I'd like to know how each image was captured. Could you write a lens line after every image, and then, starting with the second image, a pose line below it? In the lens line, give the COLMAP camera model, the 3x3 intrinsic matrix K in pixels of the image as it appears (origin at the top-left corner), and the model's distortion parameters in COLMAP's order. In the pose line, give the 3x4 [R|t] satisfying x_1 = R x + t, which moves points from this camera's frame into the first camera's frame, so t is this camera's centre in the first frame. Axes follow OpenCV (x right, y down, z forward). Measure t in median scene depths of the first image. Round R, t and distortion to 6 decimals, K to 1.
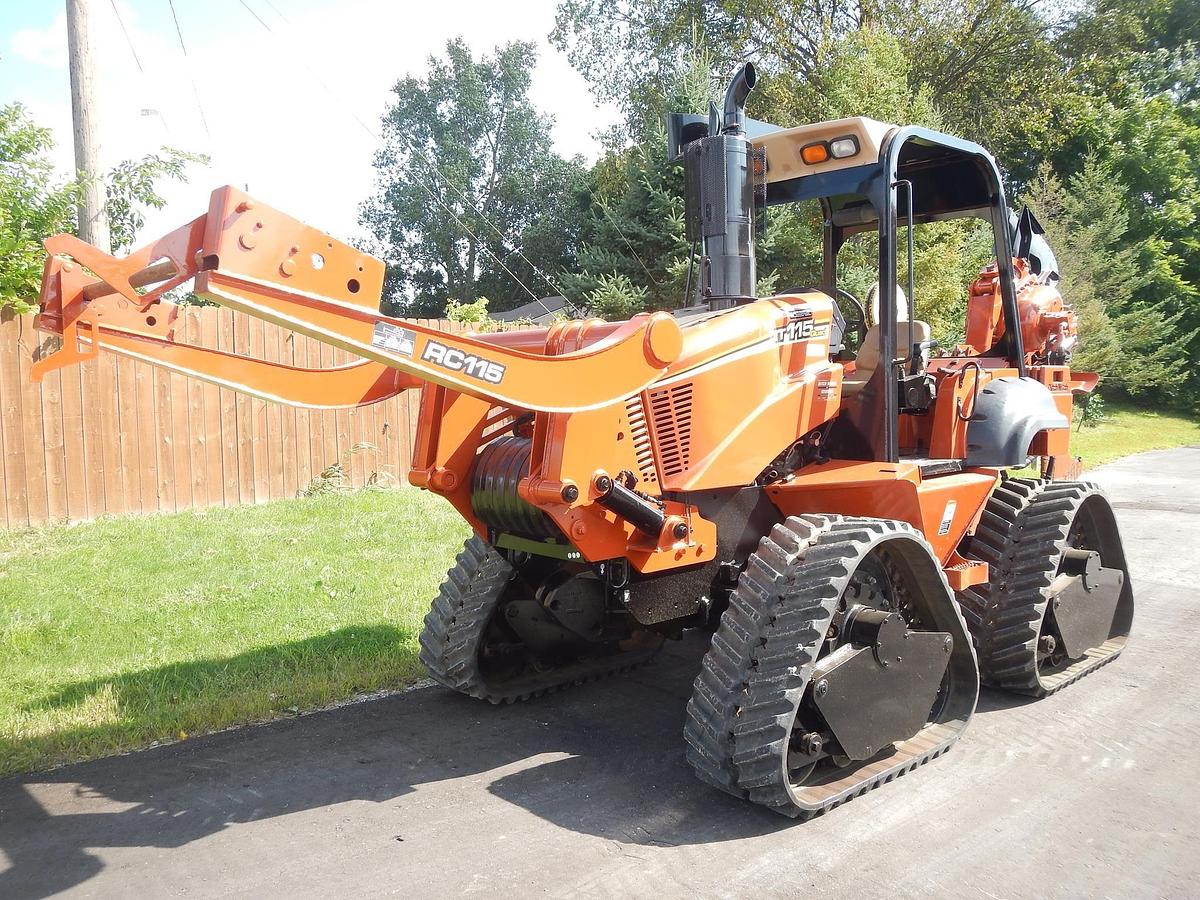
lens RADIAL K [[983.1, 0, 584.6], [0, 983.1, 454.4], [0, 0, 1]] dist [0.037726, -0.040243]
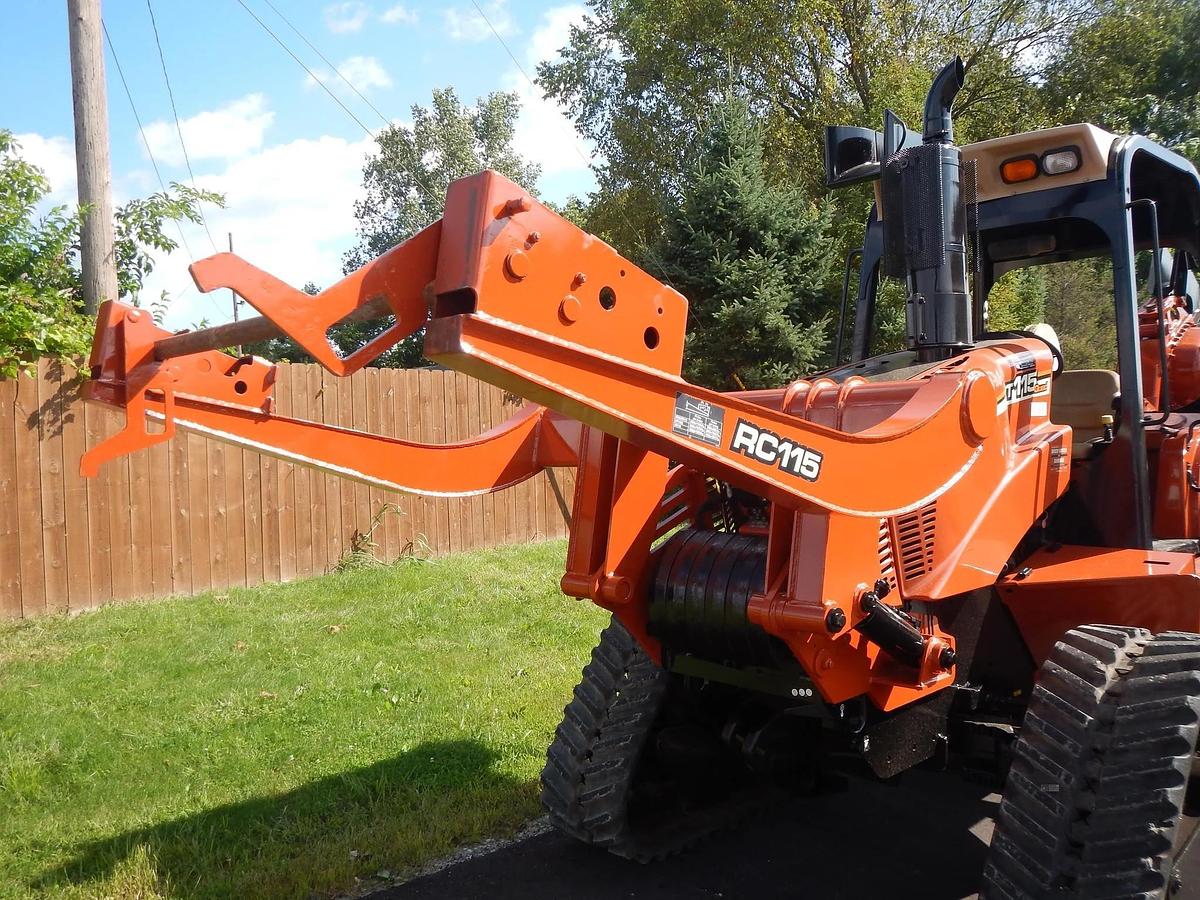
lens RADIAL K [[992.4, 0, 599.0], [0, 992.4, 453.3], [0, 0, 1]] dist [0.033937, -0.014652]
pose [[0.999499, -0.013482, 0.028626, -0.143037], [0.014854, 0.998723, -0.048292, -0.034157], [-0.027939, 0.048693, 0.998423, 0.190070]]
